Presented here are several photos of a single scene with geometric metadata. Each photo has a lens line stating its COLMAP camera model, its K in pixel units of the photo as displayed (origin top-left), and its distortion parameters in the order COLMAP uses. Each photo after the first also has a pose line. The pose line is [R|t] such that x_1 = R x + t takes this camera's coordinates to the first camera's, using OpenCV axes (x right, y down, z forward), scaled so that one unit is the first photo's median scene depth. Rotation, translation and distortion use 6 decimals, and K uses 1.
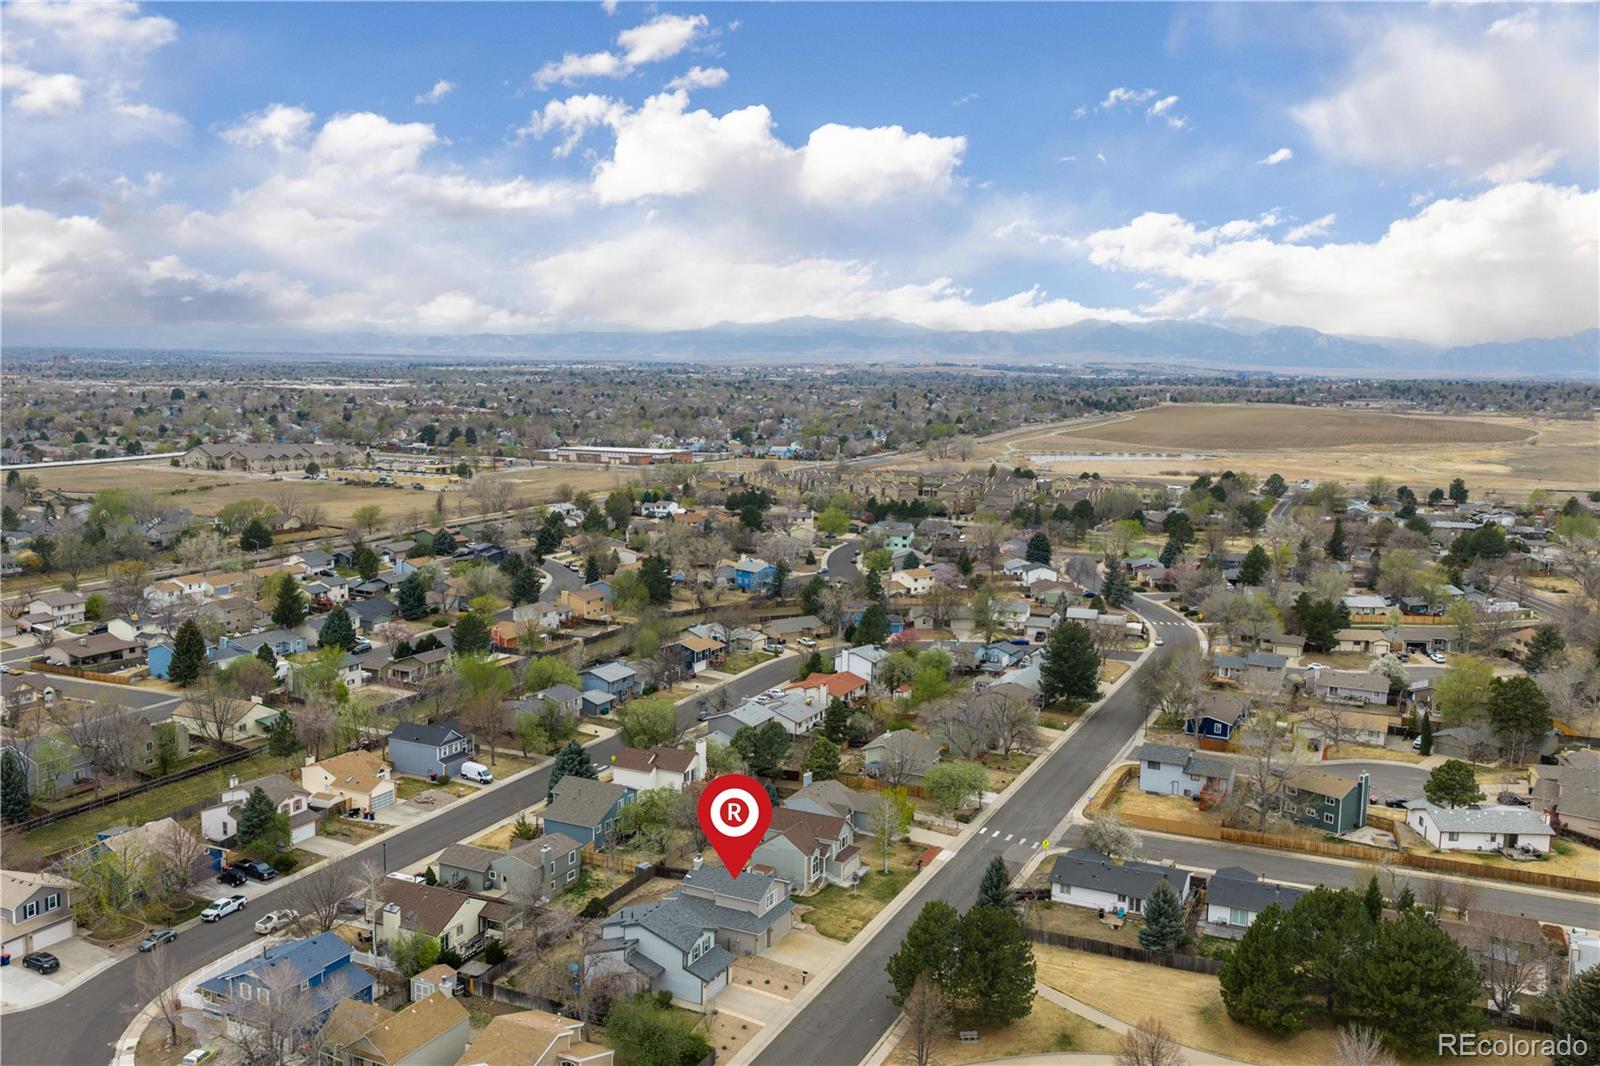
lens RADIAL K [[1328.7, 0, 800.0], [0, 1328.7, 533.0], [0, 0, 1]] dist [0.012747, -0.044616]
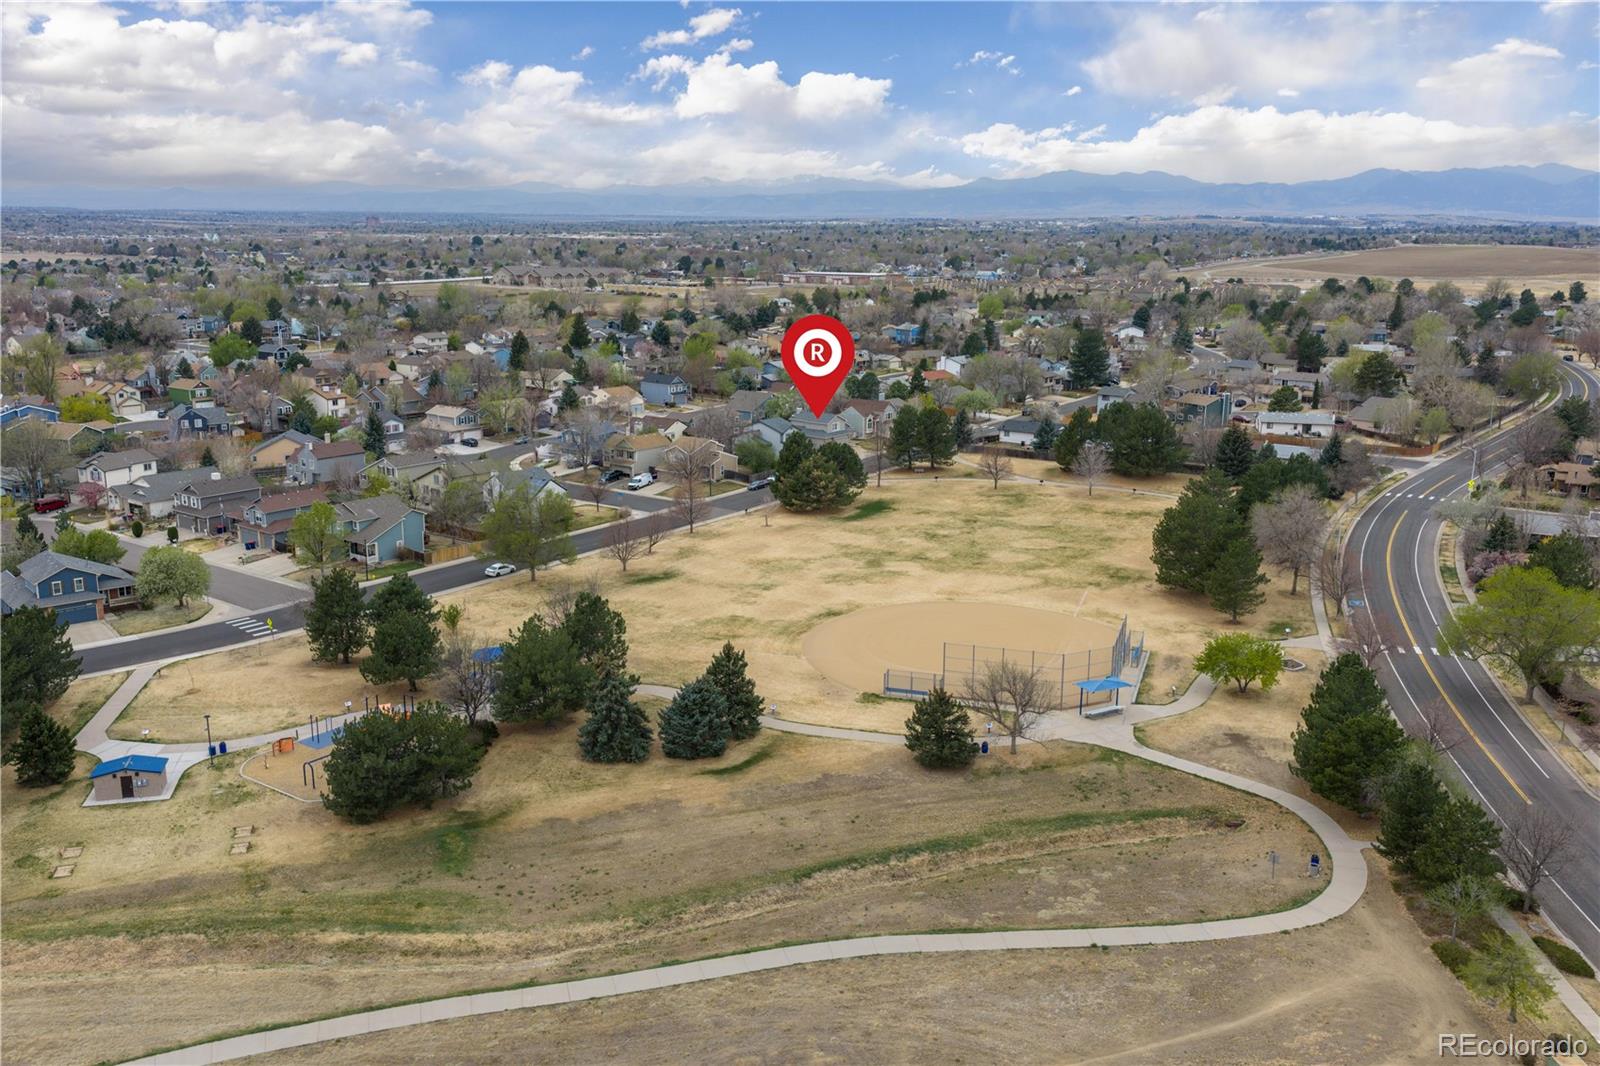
lens RADIAL K [[1328.7, 0, 800.0], [0, 1328.7, 533.0], [0, 0, 1]] dist [0.012747, -0.044616]
pose [[0.981201, 0.032802, -0.190181, 0.061283], [-0.013596, 0.994750, 0.101426, 0.050887], [0.192510, -0.096934, 0.976496, -0.177303]]
